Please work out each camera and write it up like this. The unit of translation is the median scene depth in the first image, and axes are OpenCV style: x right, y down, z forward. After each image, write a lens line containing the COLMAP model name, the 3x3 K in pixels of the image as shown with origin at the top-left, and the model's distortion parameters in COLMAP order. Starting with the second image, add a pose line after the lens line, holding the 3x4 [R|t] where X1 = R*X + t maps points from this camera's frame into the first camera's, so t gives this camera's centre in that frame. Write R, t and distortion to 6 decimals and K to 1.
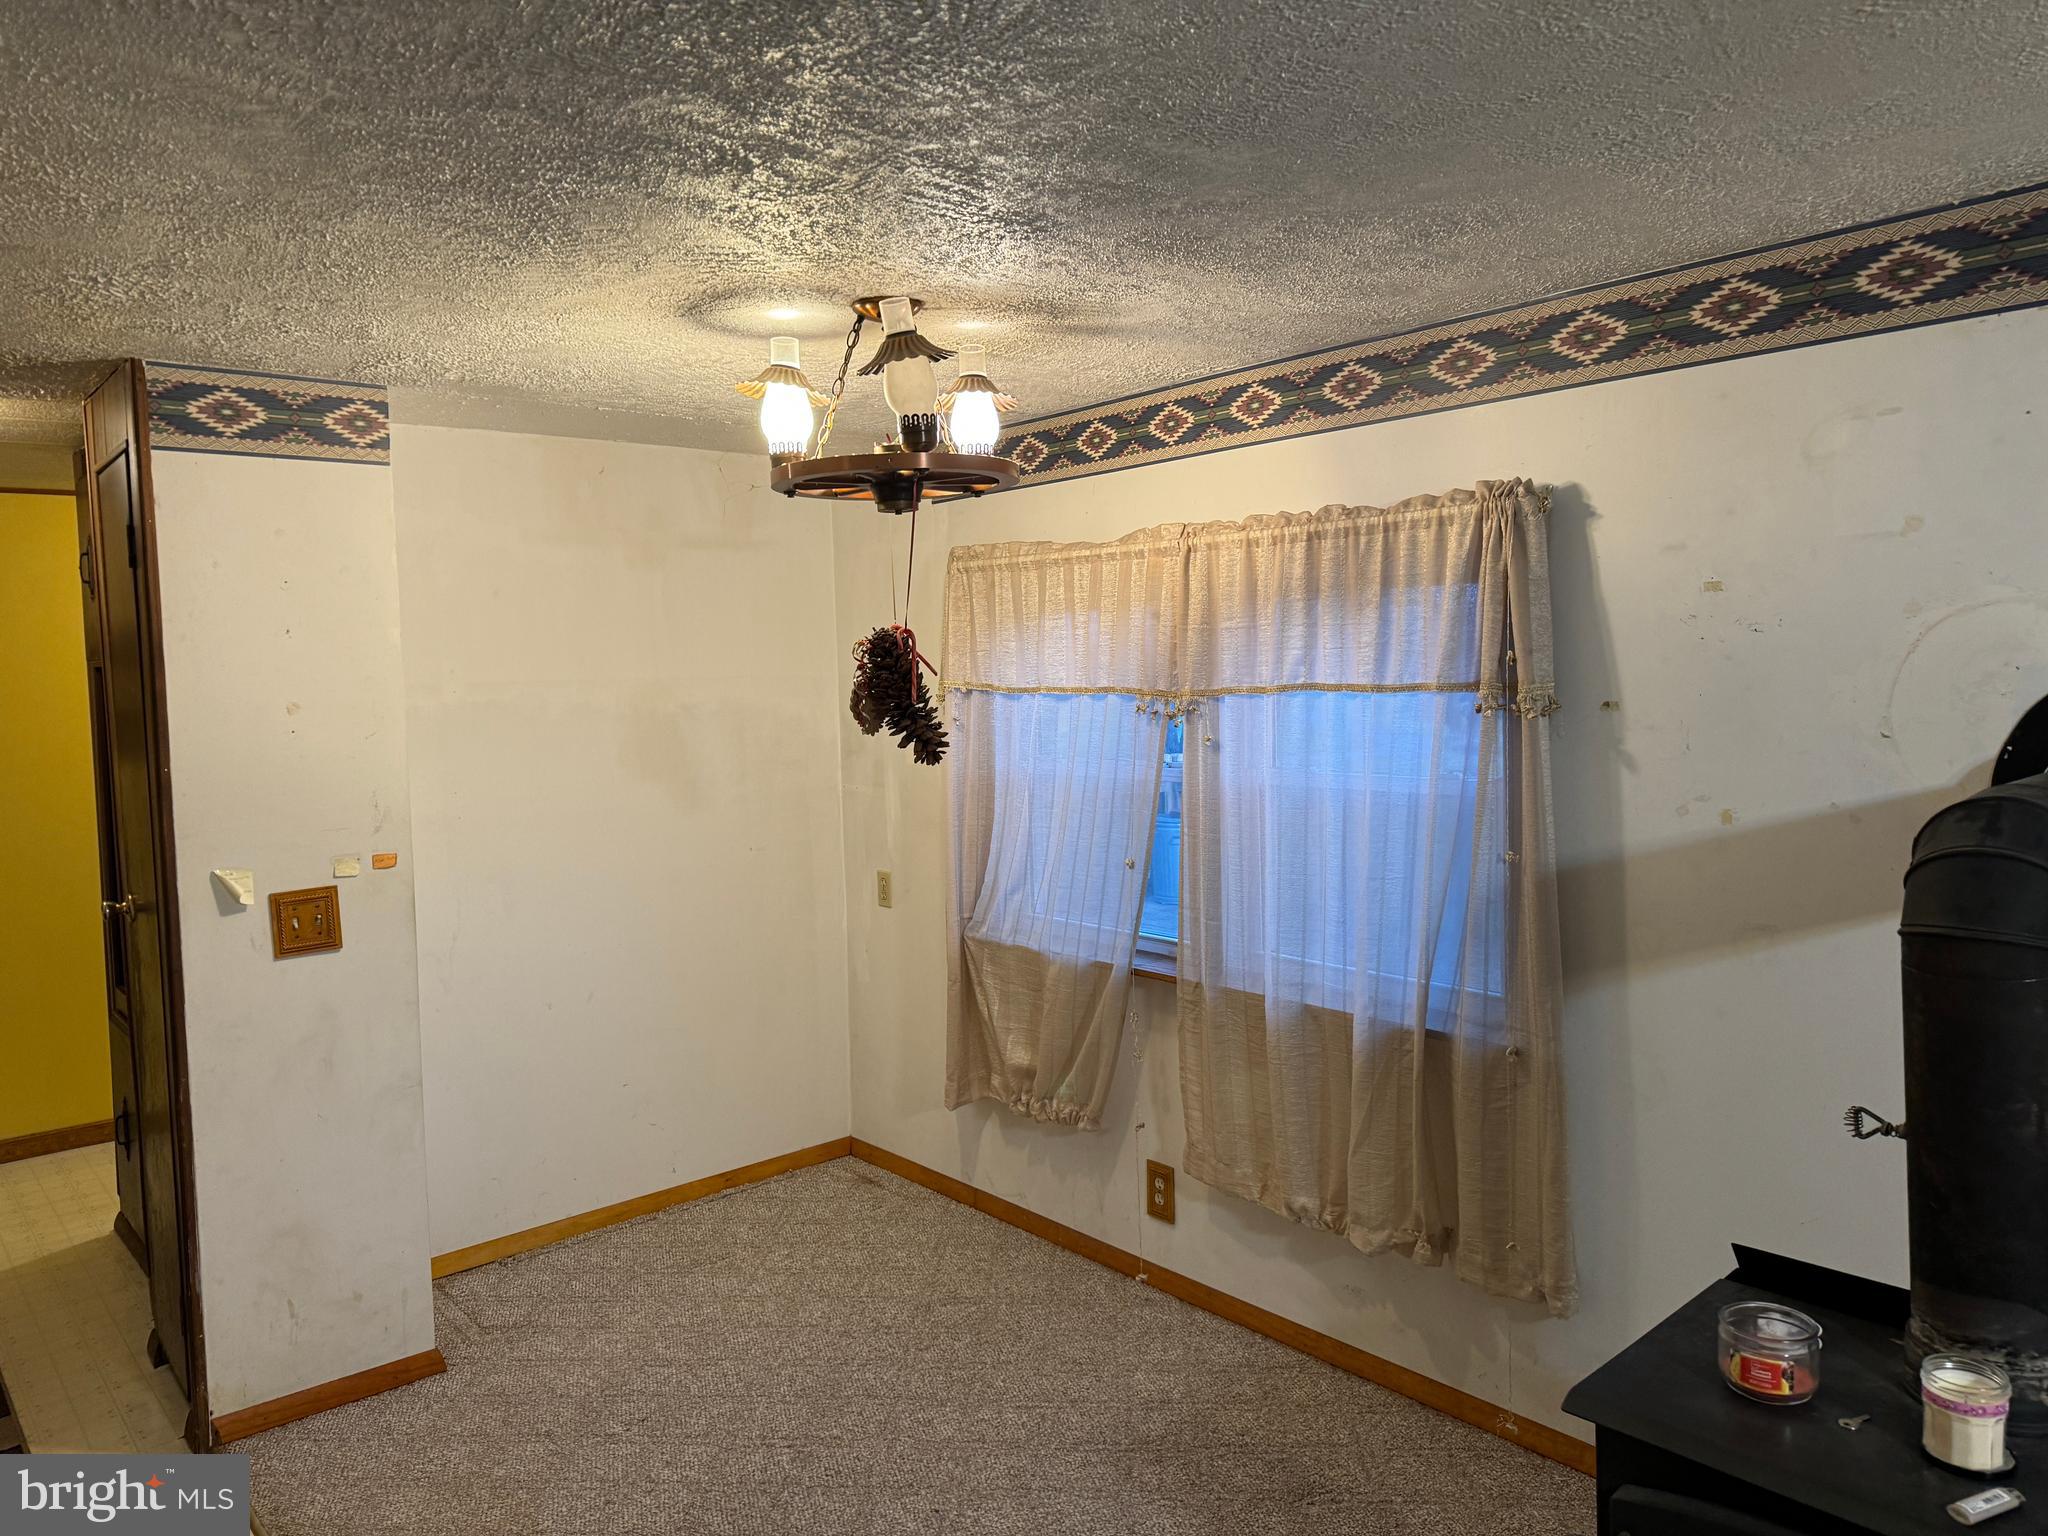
lens RADIAL K [[1444.0, 0, 1025.2], [0, 1444.0, 759.6], [0, 0, 1]] dist [0.077924, -0.073620]
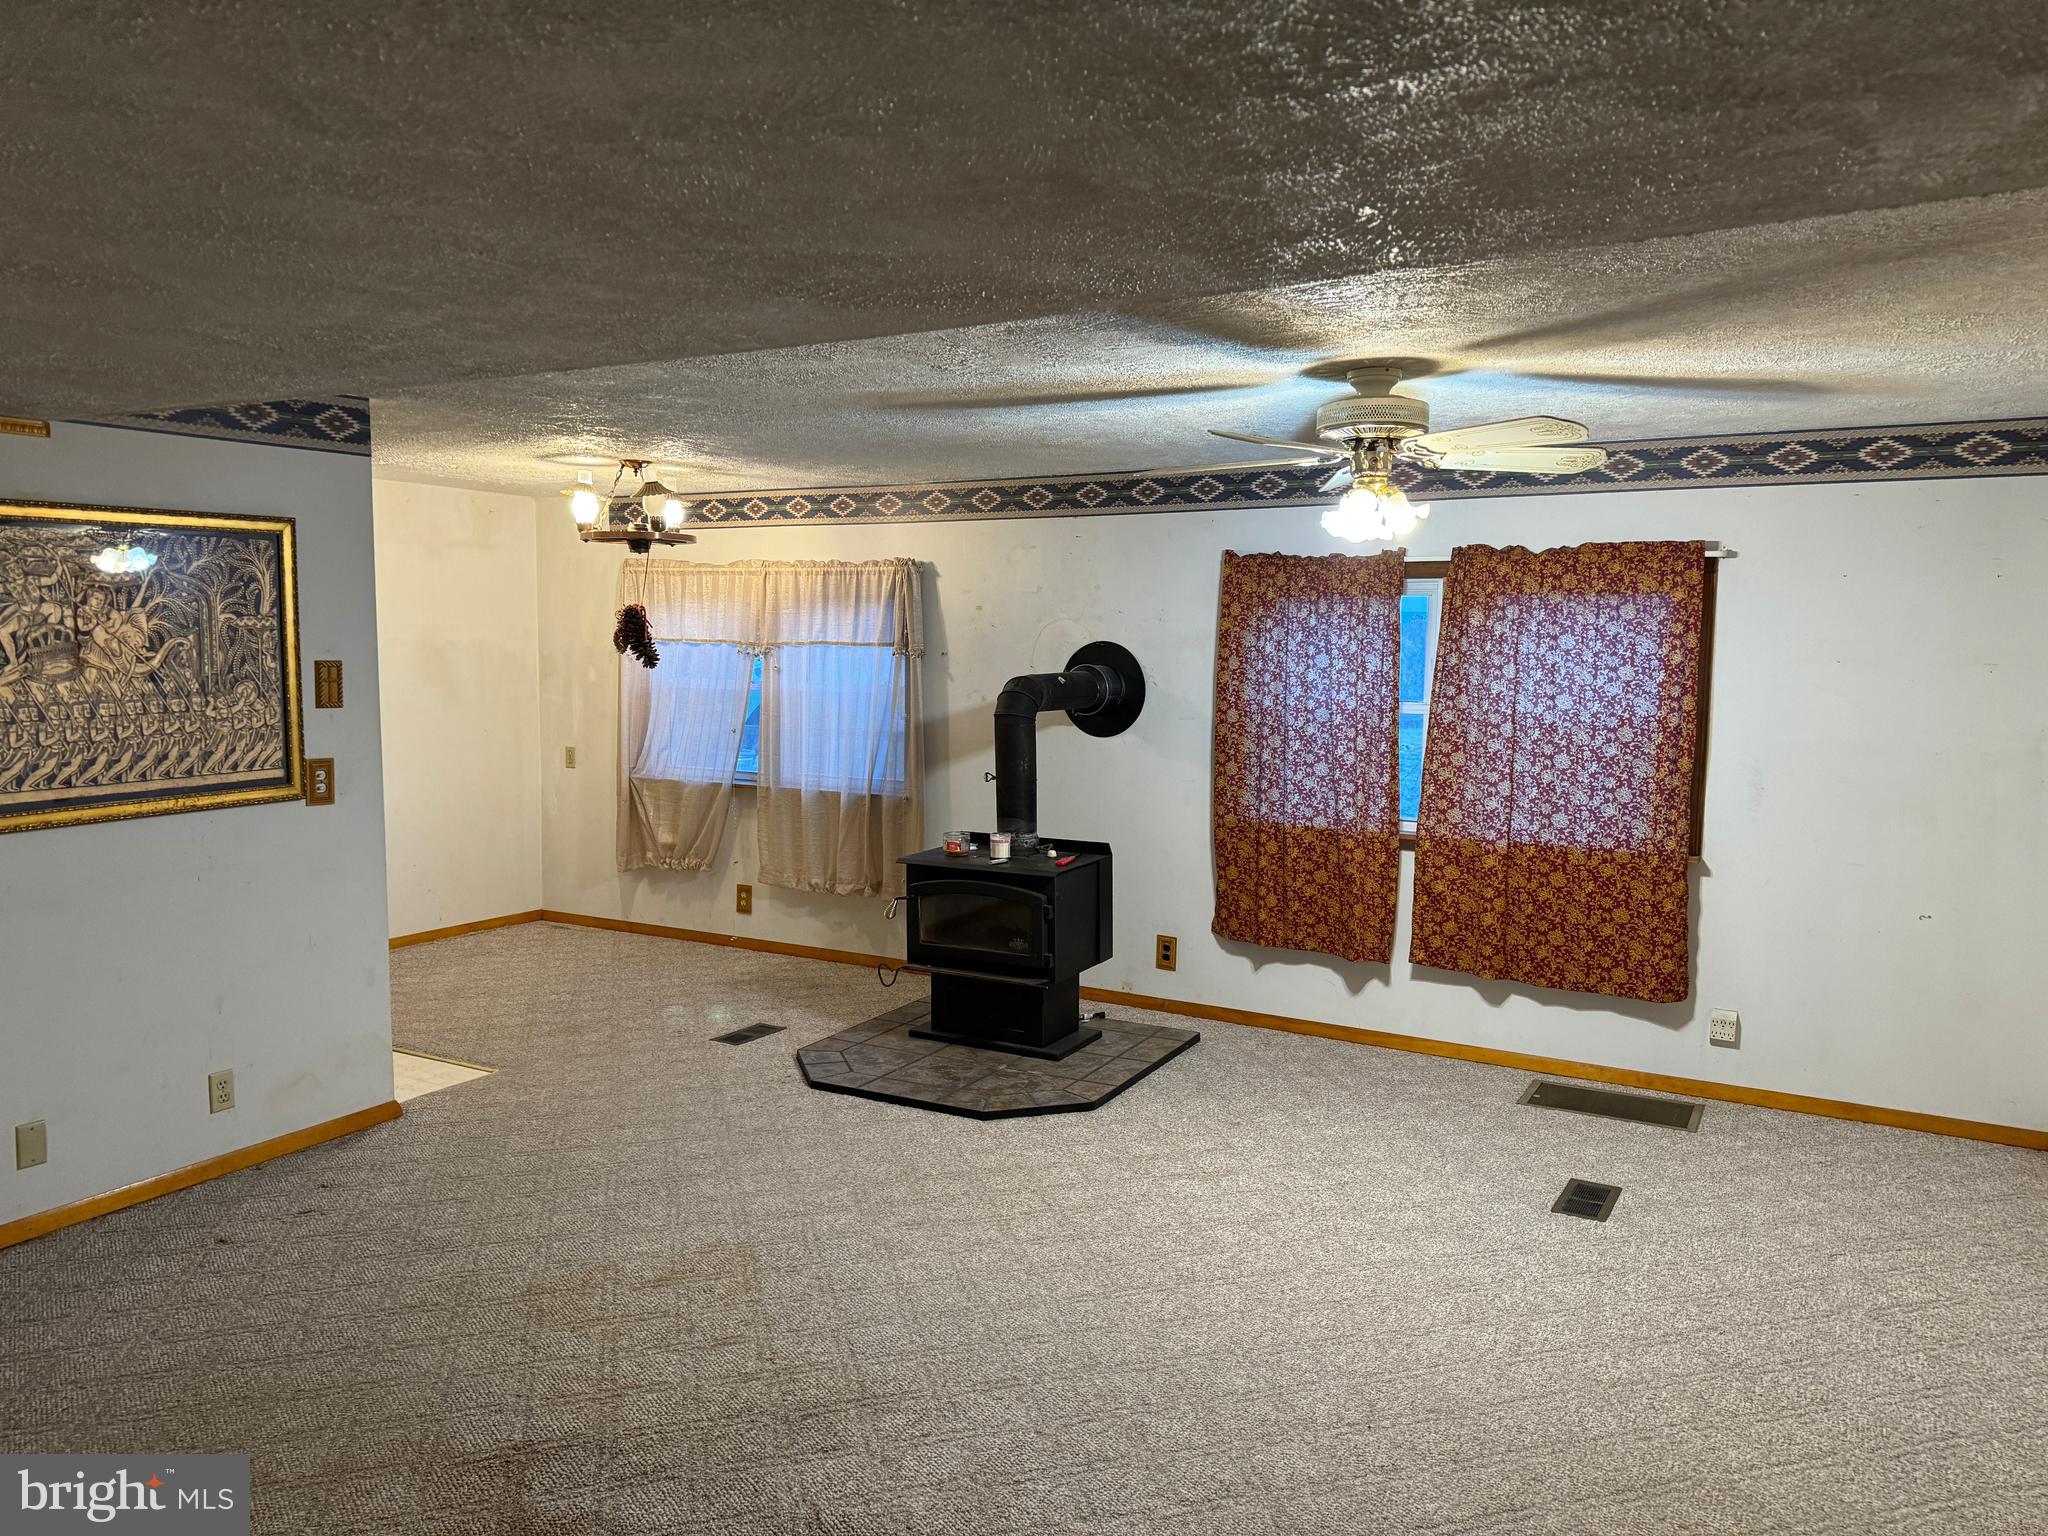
lens RADIAL K [[1444.0, 0, 1053.2], [0, 1444.0, 792.4], [0, 0, 1]] dist [0.077924, -0.073620]
pose [[0.940047, 0.007445, 0.340963, -0.227630], [-0.018697, 0.999383, 0.029727, 0.107520], [-0.340531, -0.034320, 0.939607, -1.213068]]
